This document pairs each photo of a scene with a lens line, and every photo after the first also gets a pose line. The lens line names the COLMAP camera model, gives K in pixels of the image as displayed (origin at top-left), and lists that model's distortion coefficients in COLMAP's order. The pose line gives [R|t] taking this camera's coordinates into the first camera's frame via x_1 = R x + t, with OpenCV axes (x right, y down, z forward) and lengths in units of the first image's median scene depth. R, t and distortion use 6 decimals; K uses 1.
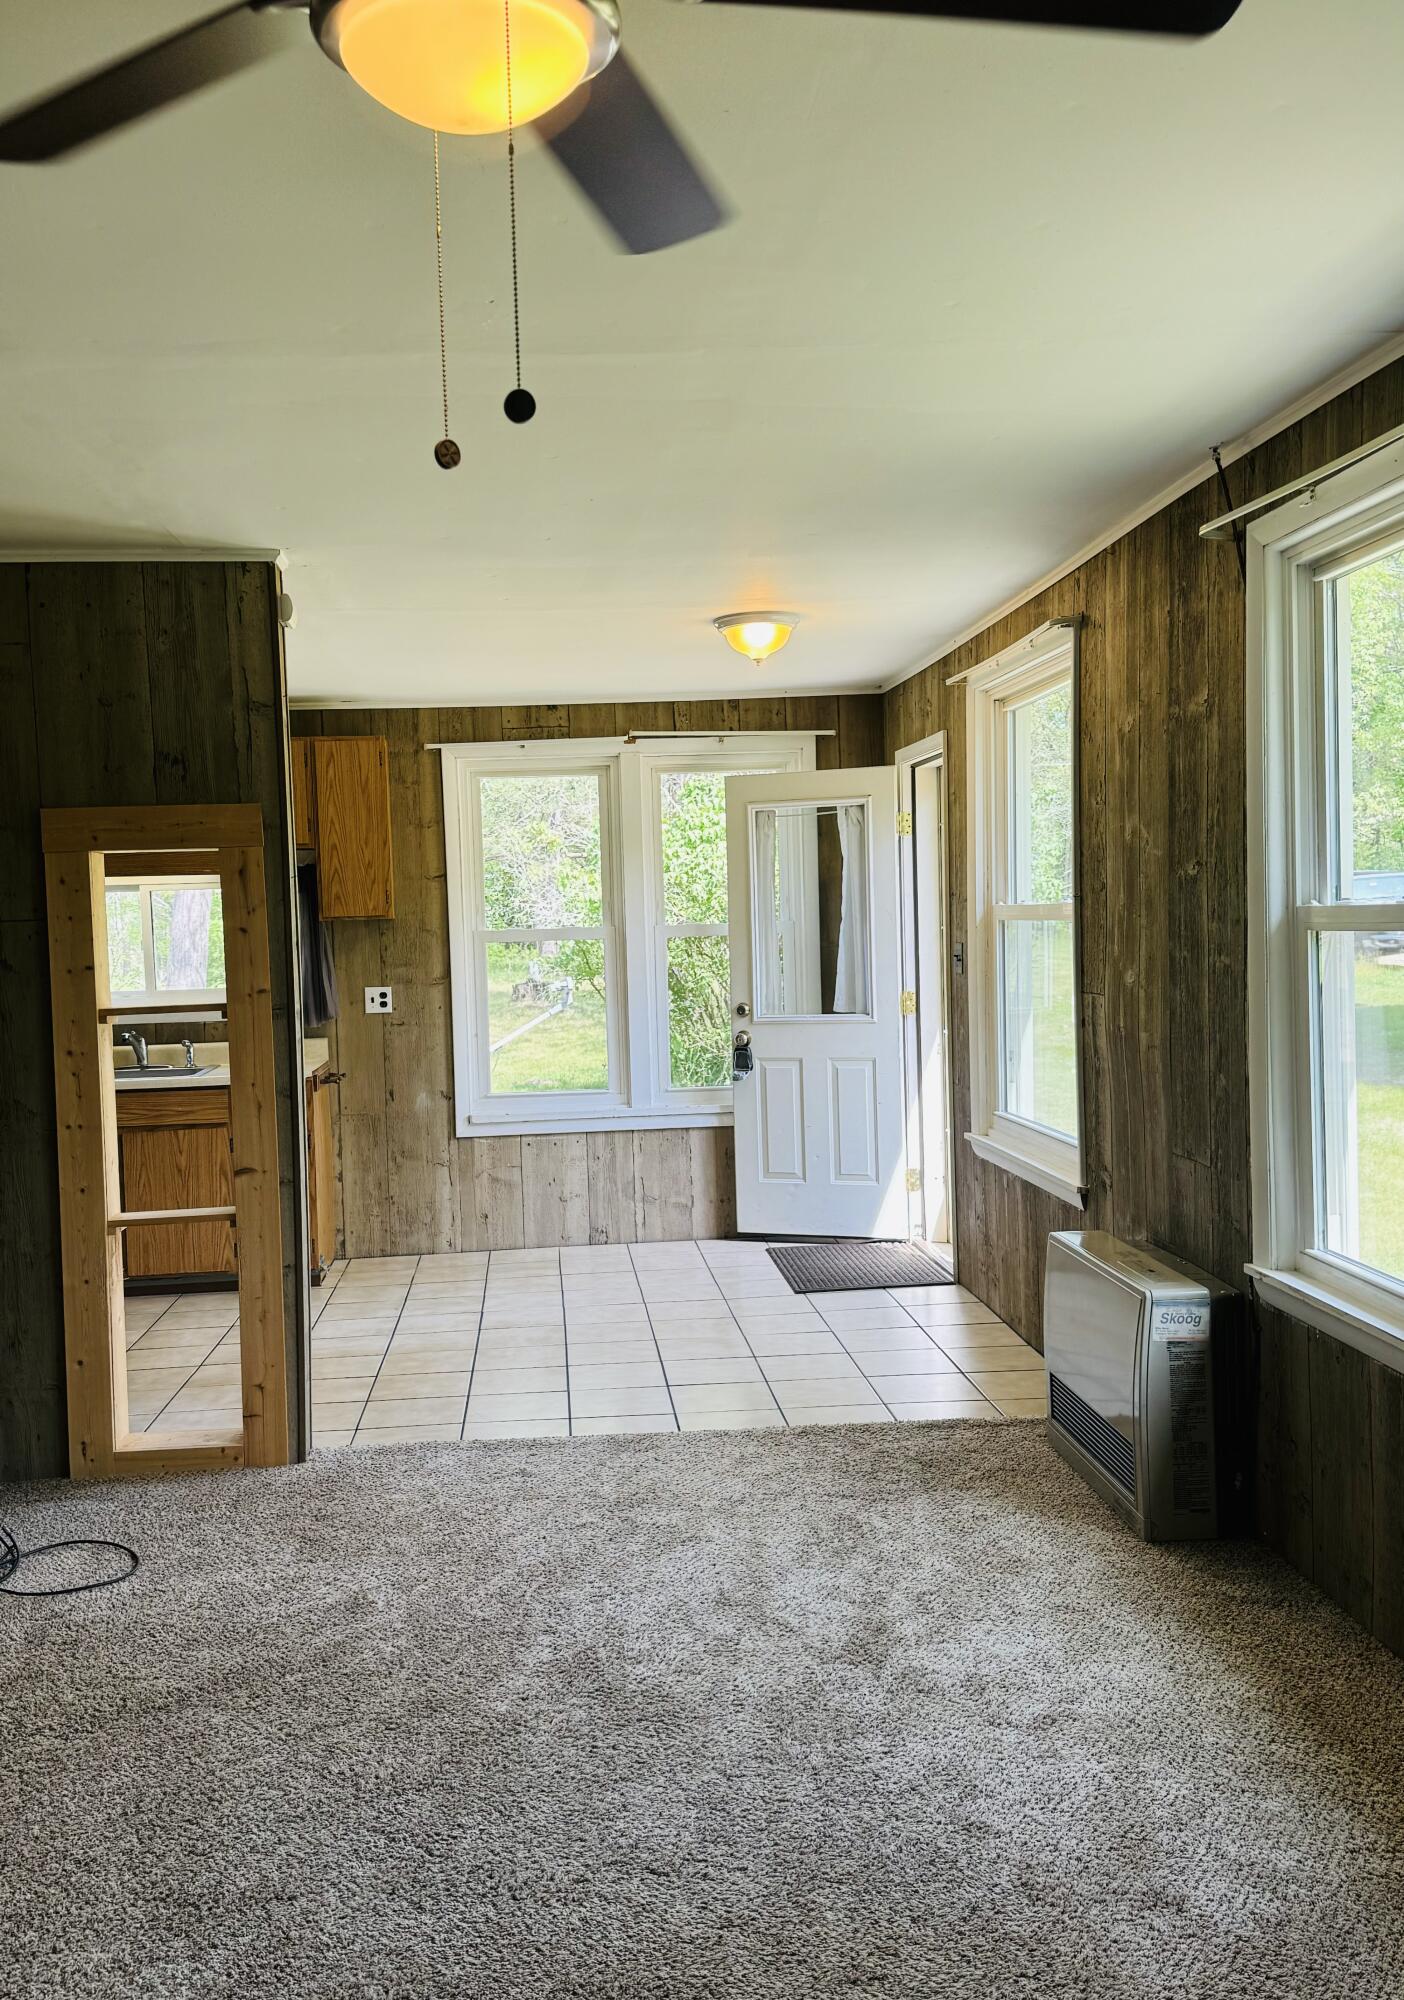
lens RADIAL K [[1876.3, 0, 702.0], [0, 1876.3, 1000.0], [0, 0, 1]] dist [0.000648, 0.000387]
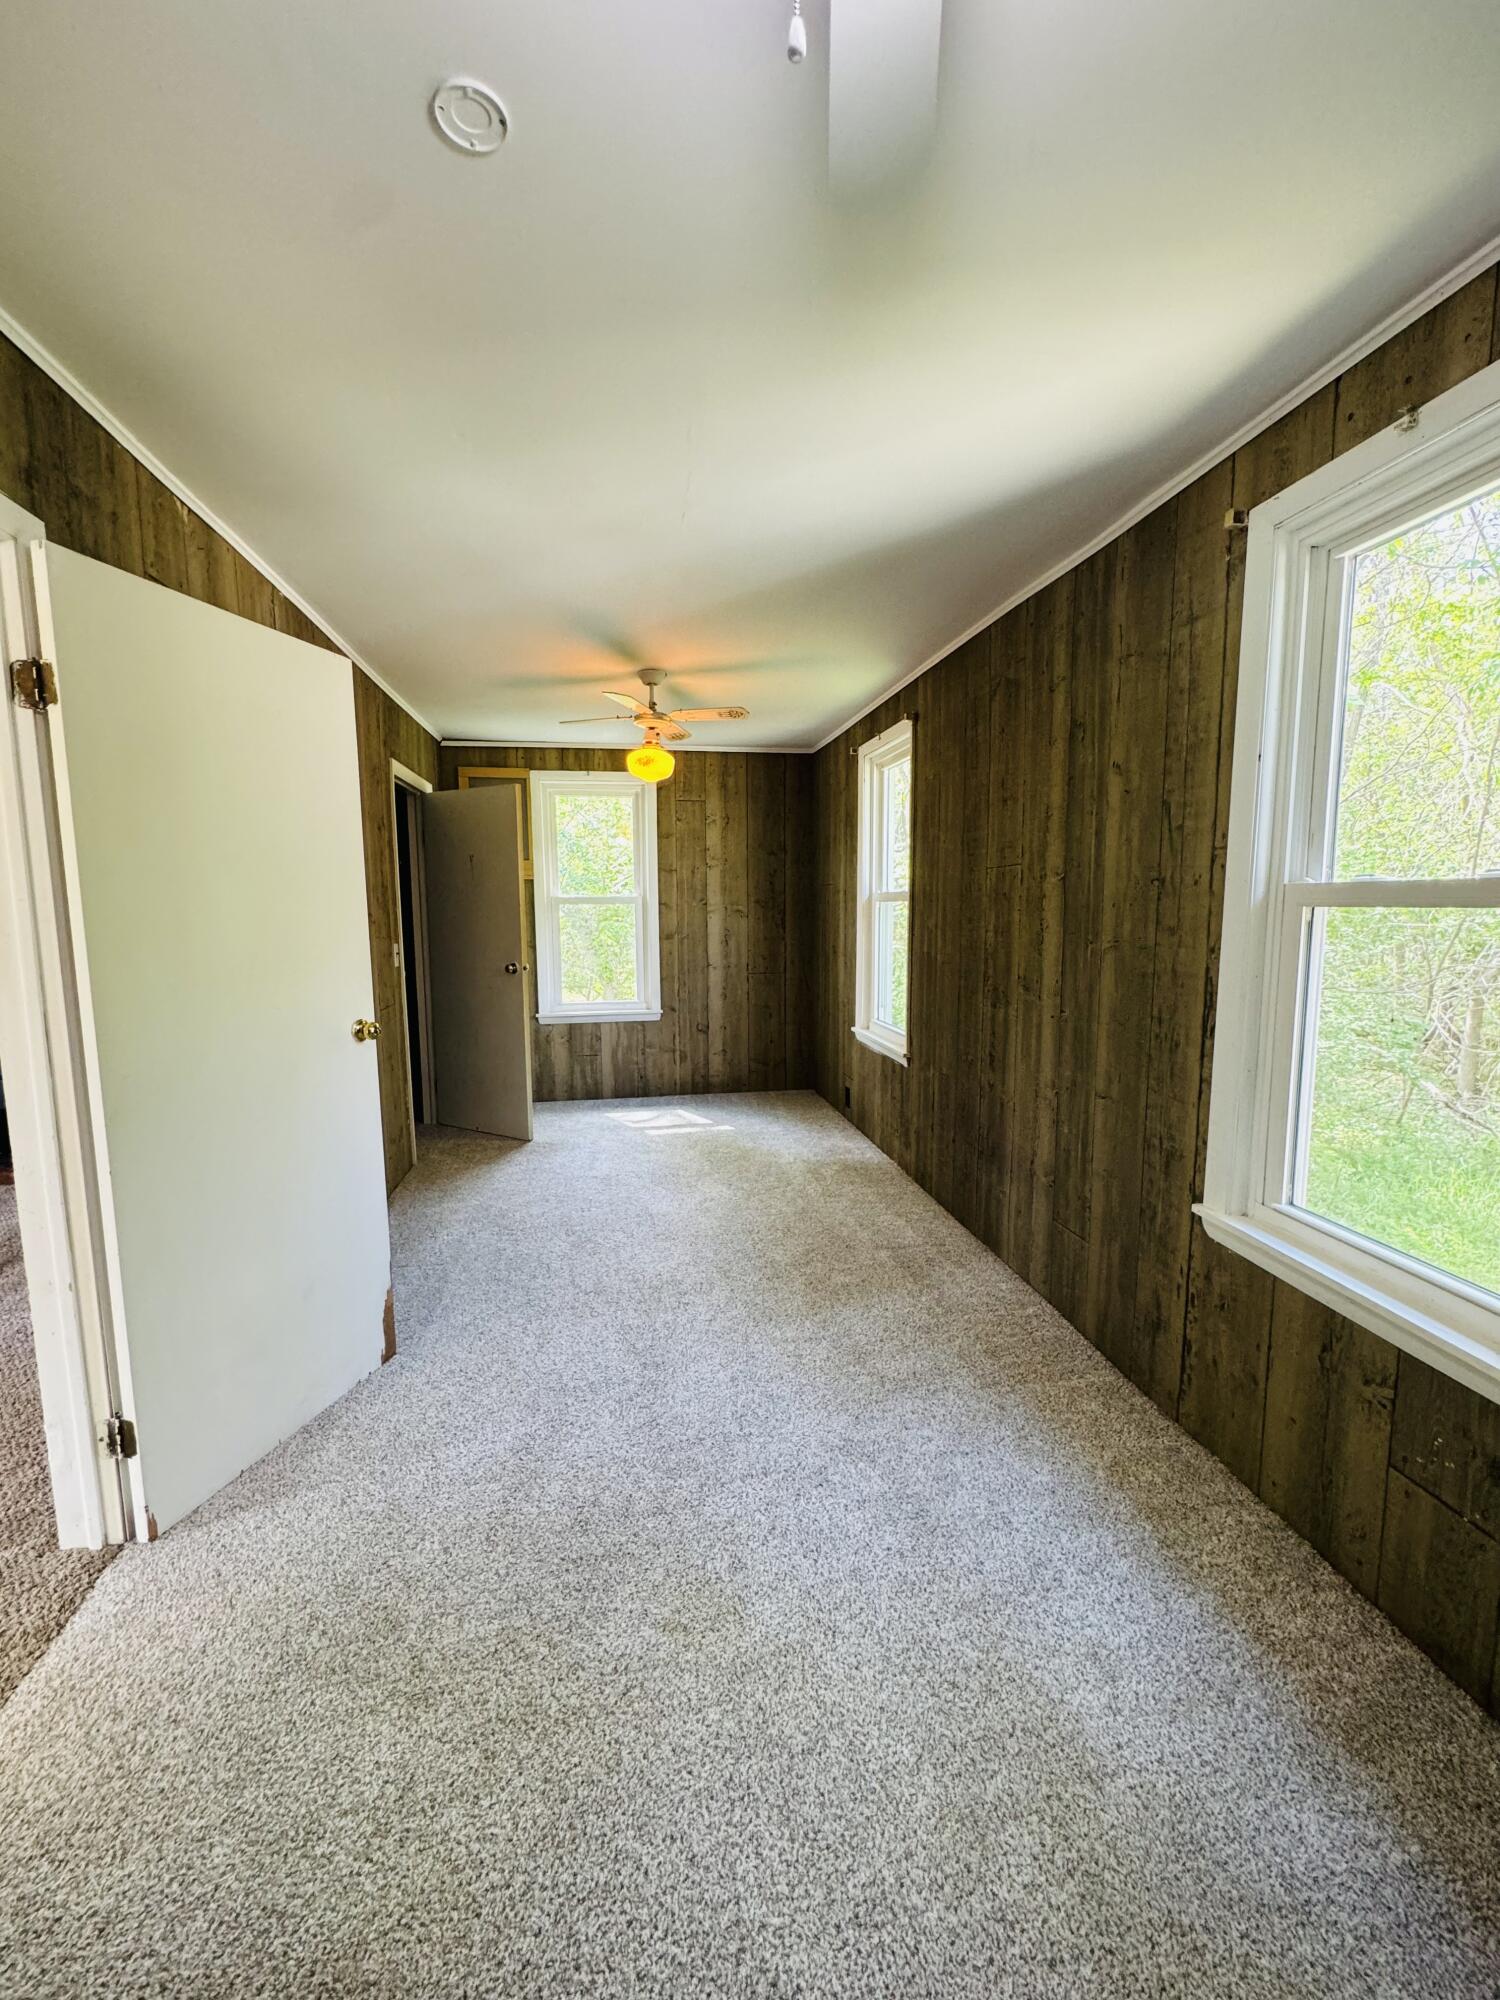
lens RADIAL K [[807.0, 0, 750.0], [0, 807.0, 1000.0], [0, 0, 1]] dist [-0.000310, -0.000050]
pose [[0.995729, 0.016458, 0.090850, -0.021938], [-0.023939, 0.996354, 0.081883, -0.014841], [-0.089171, -0.083708, 0.992493, 0.562562]]
